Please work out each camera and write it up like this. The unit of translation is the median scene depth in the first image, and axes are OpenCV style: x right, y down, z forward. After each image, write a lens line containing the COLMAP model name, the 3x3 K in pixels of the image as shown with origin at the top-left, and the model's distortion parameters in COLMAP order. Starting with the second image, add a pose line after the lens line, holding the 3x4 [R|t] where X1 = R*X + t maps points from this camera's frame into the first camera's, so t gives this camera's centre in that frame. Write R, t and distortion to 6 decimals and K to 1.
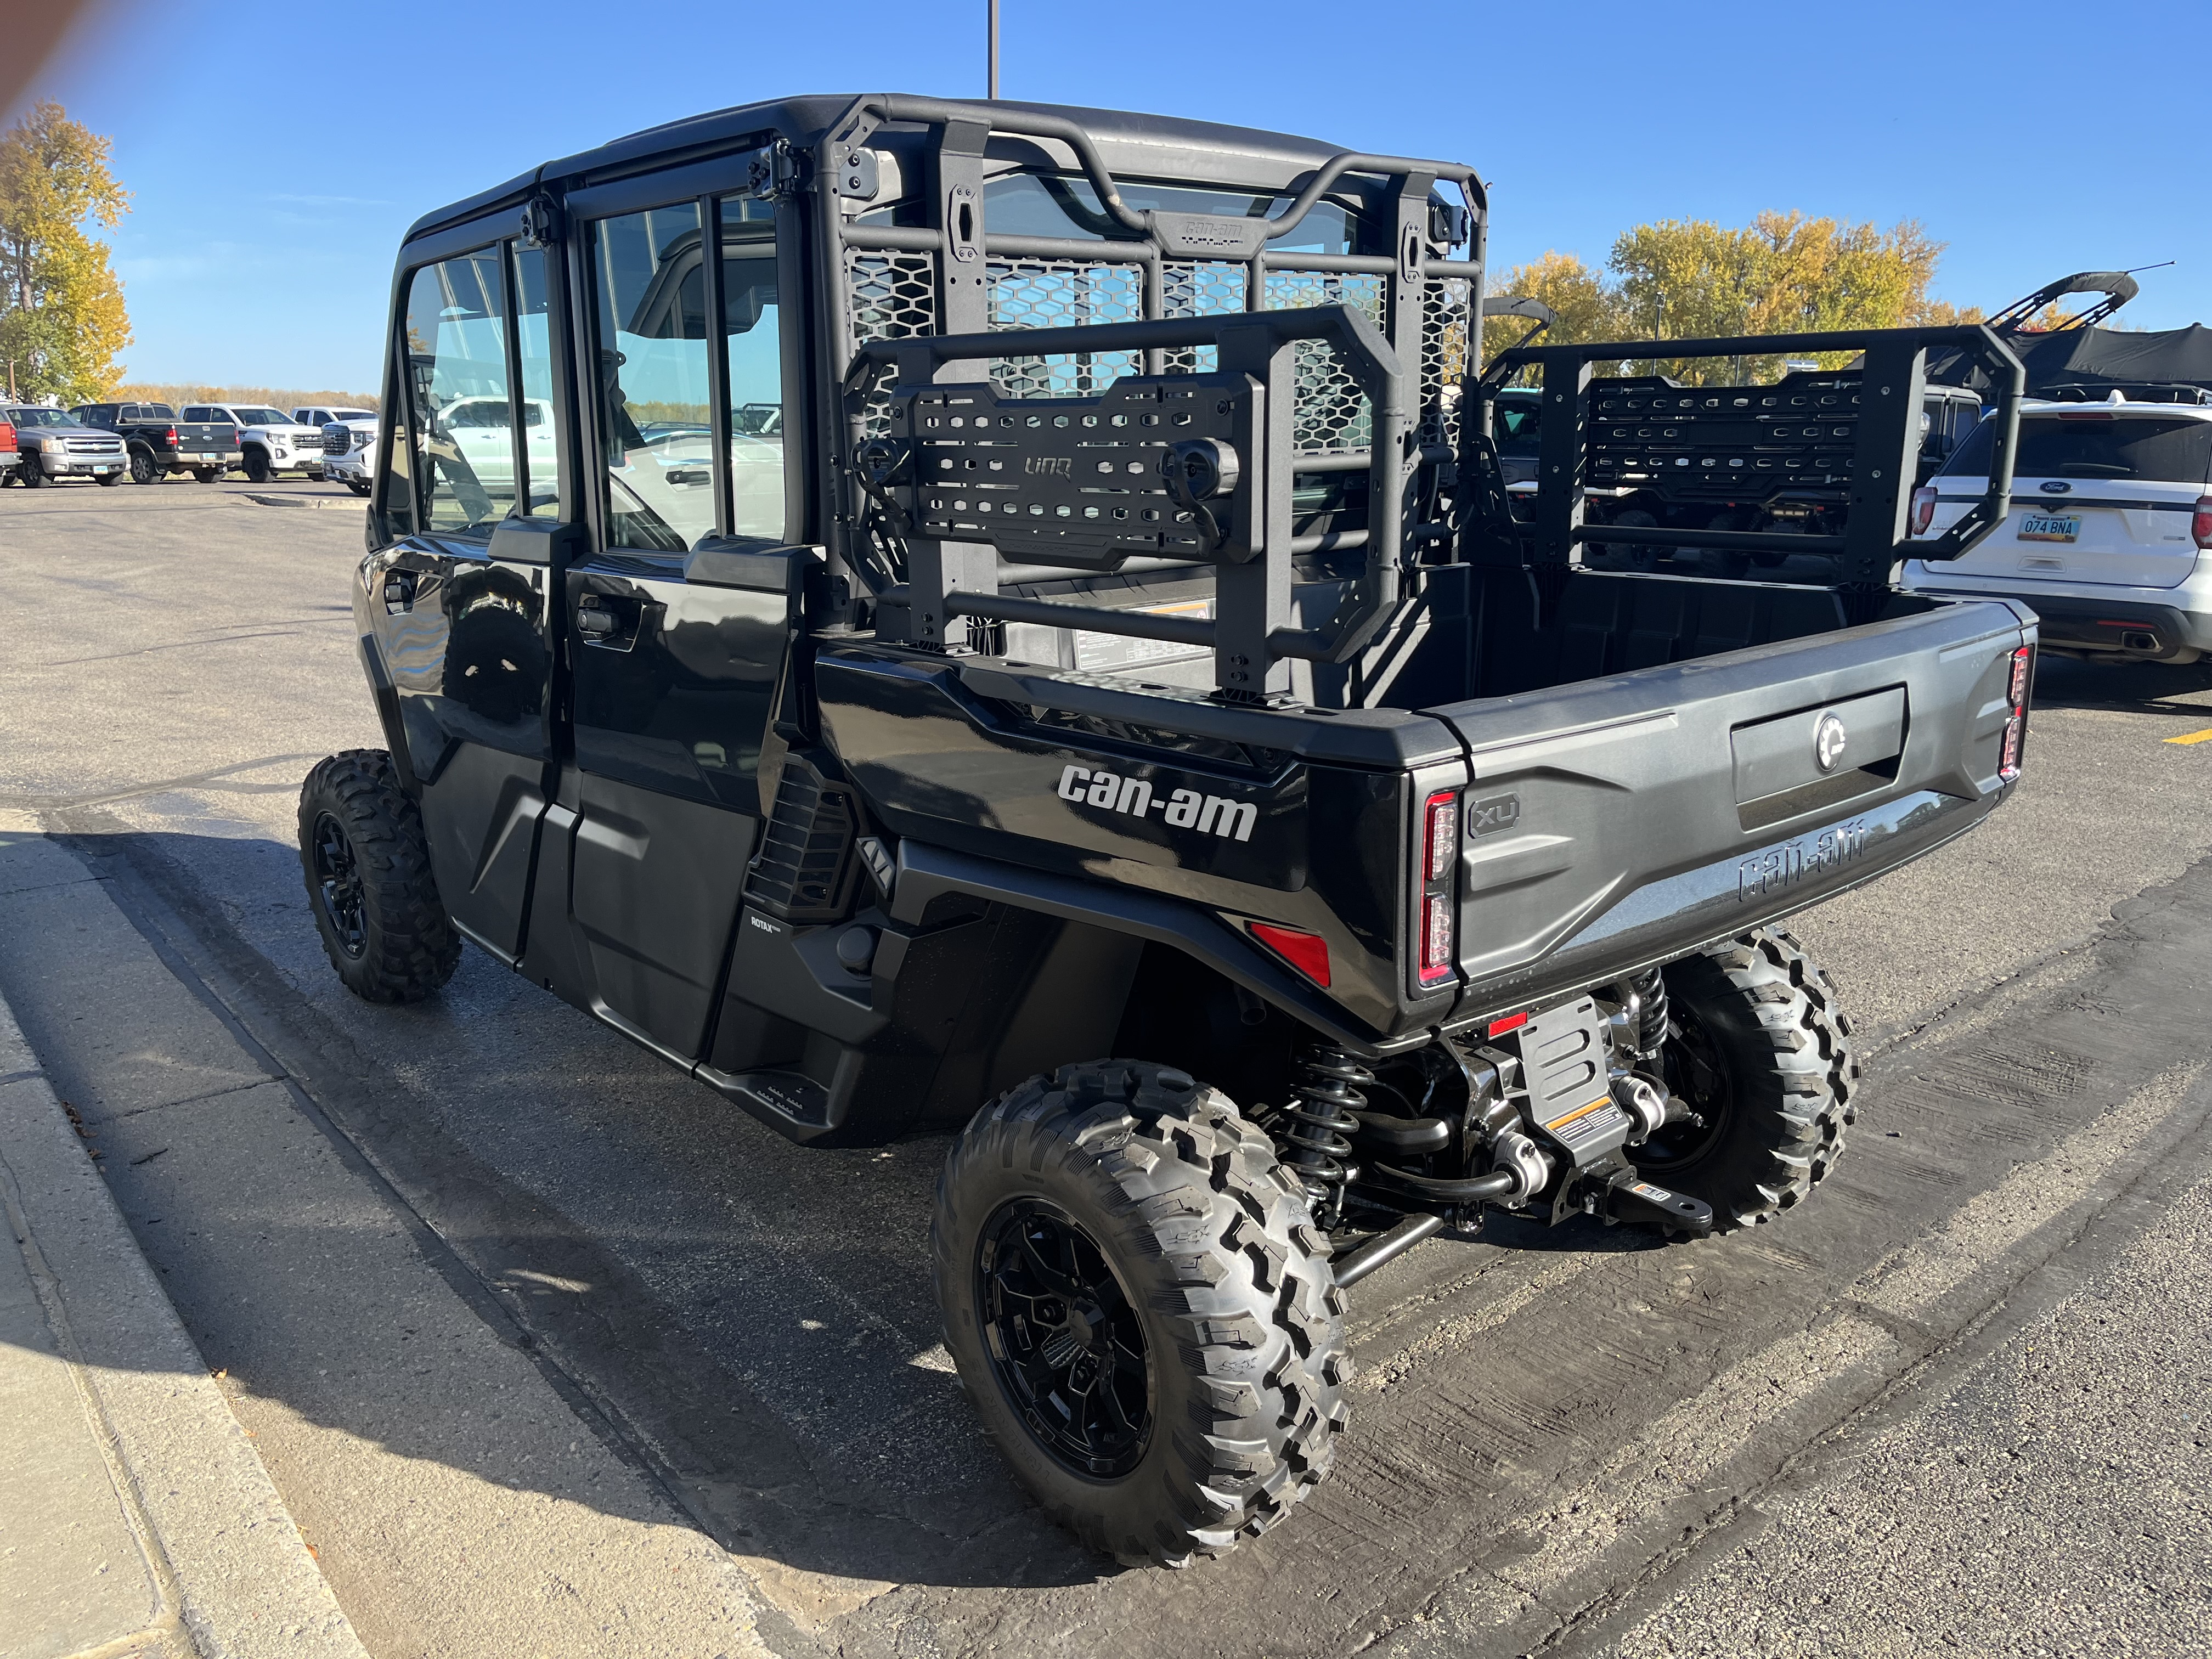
lens RADIAL K [[1726.9, 0, 1116.4], [0, 1726.9, 845.6], [0, 0, 1]] dist [0.030484, -0.040030]
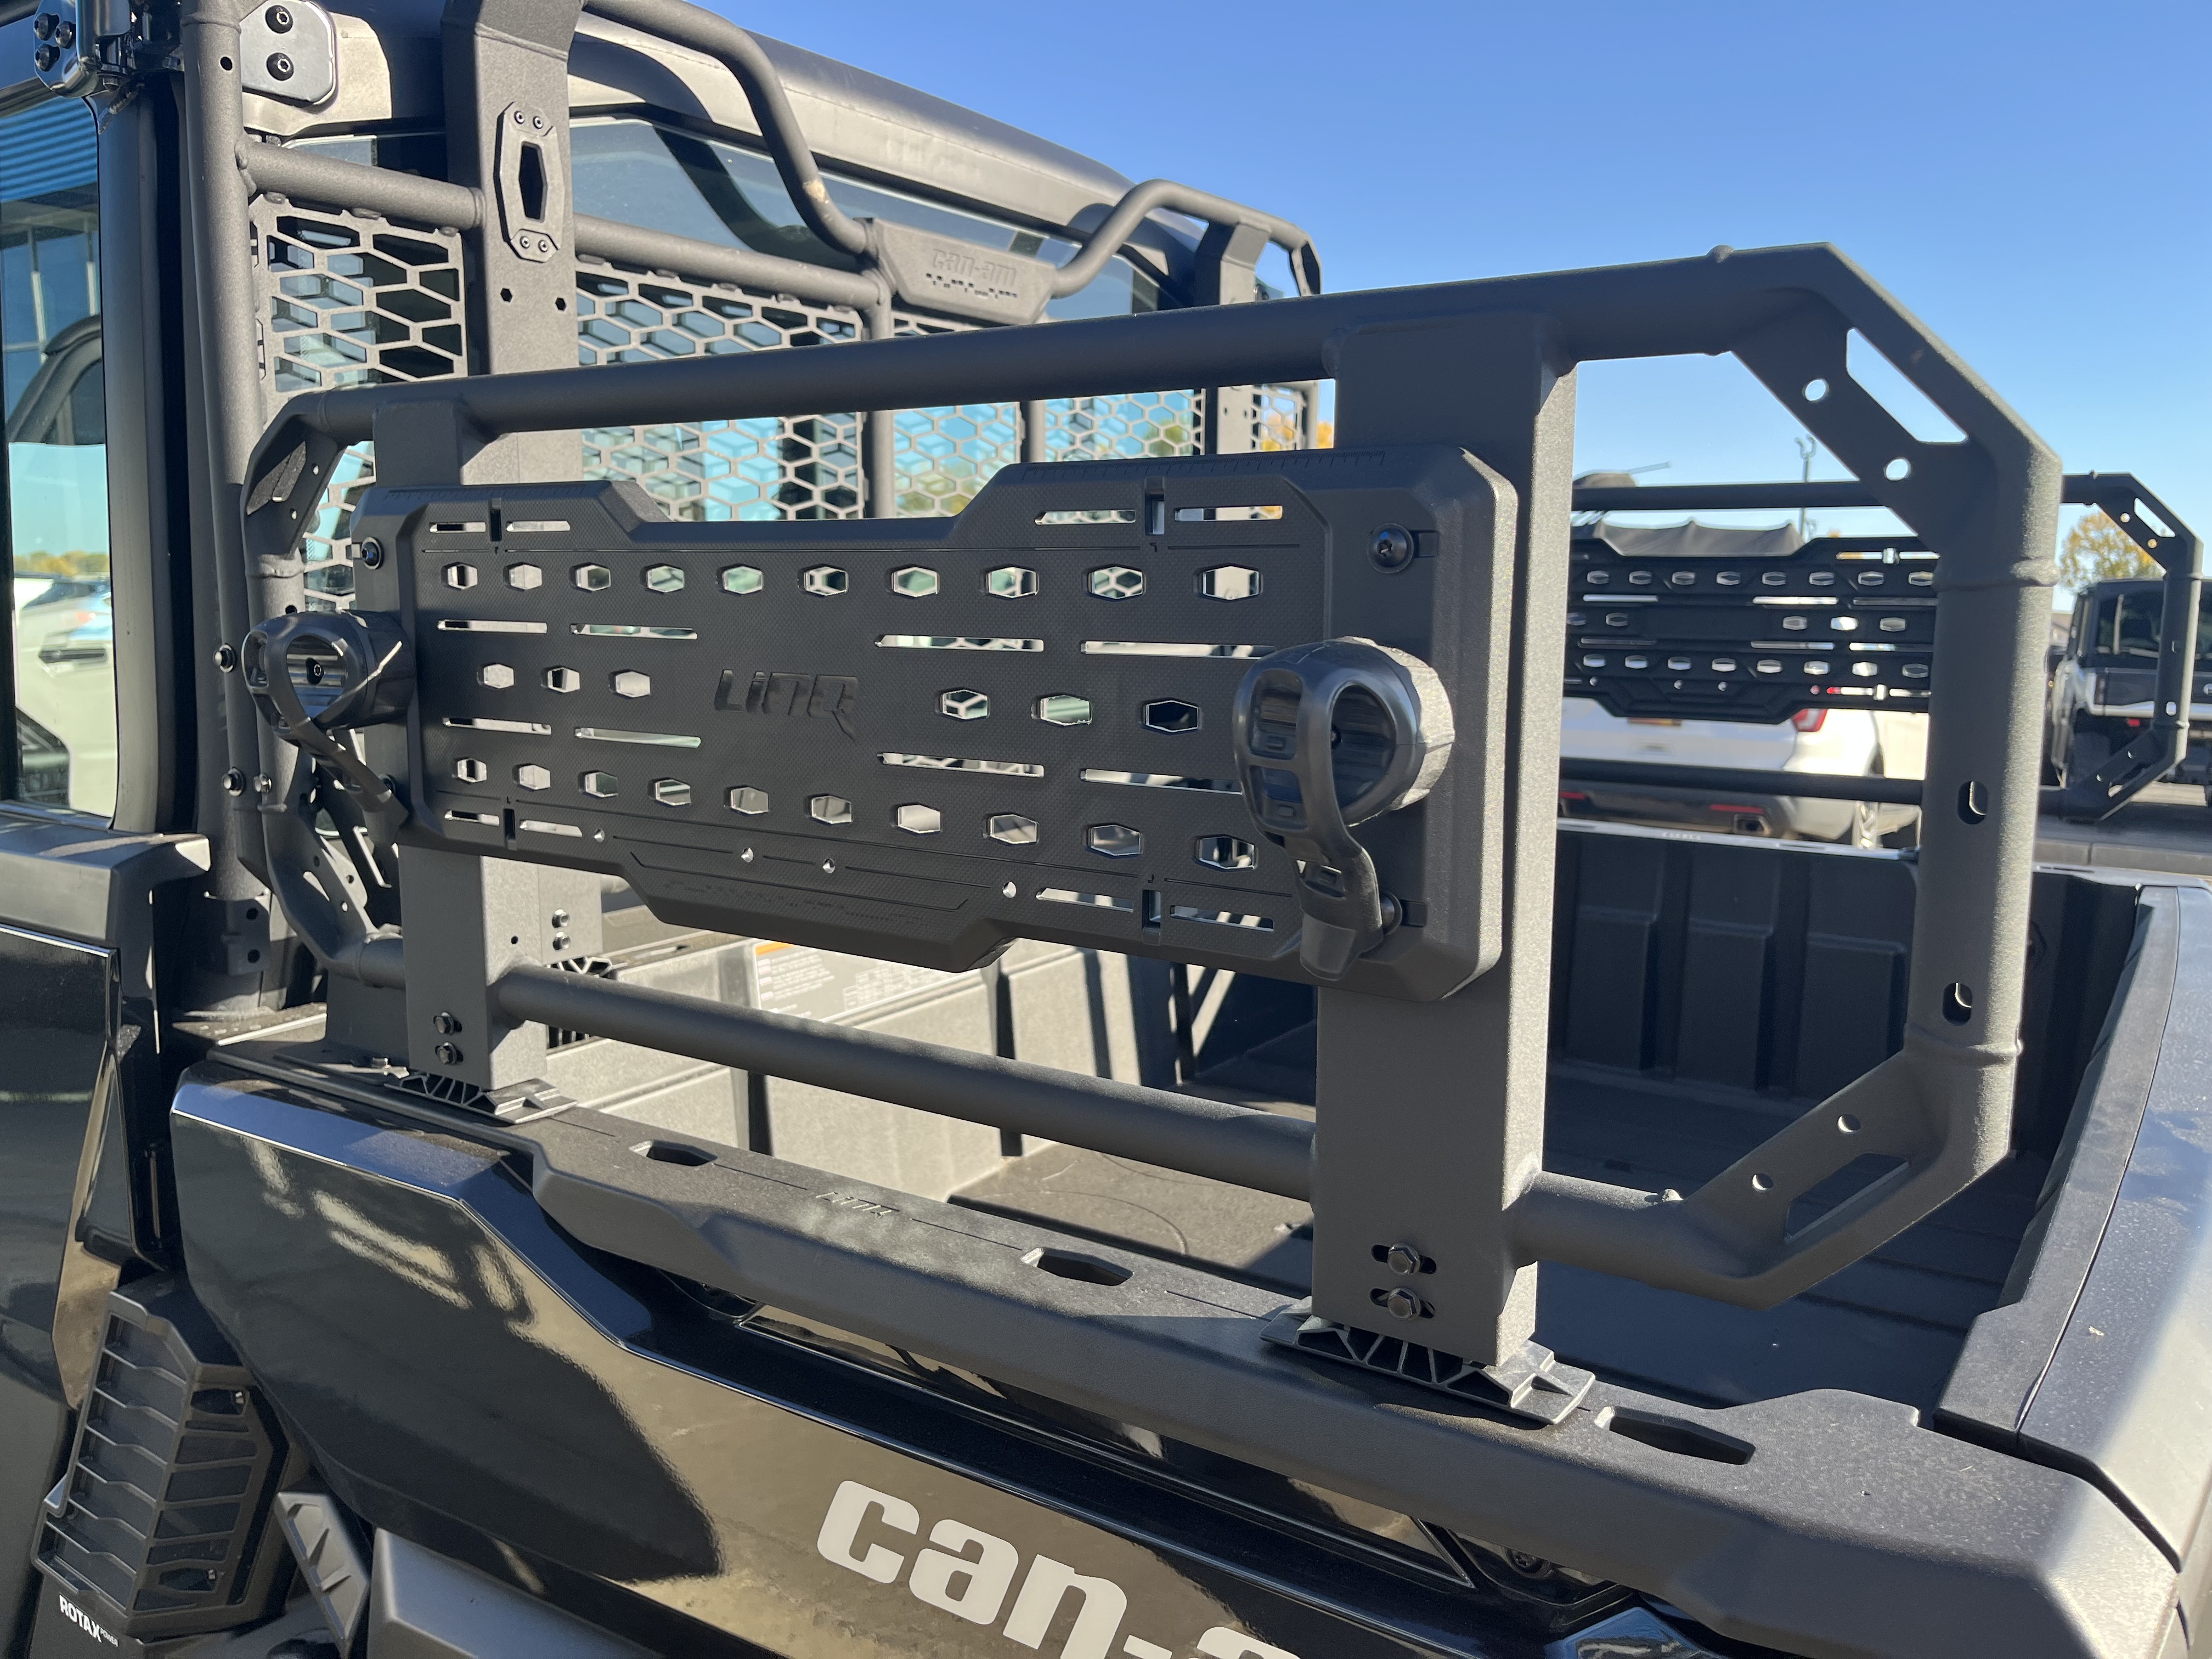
lens RADIAL K [[1726.9, 0, 1125.8], [0, 1726.9, 810.1], [0, 0, 1]] dist [0.030484, -0.040030]
pose [[0.965485, -0.012503, 0.260159, -0.056851], [0.042375, 0.993080, -0.109533, -0.126601], [-0.256989, 0.116776, 0.959333, 0.524724]]
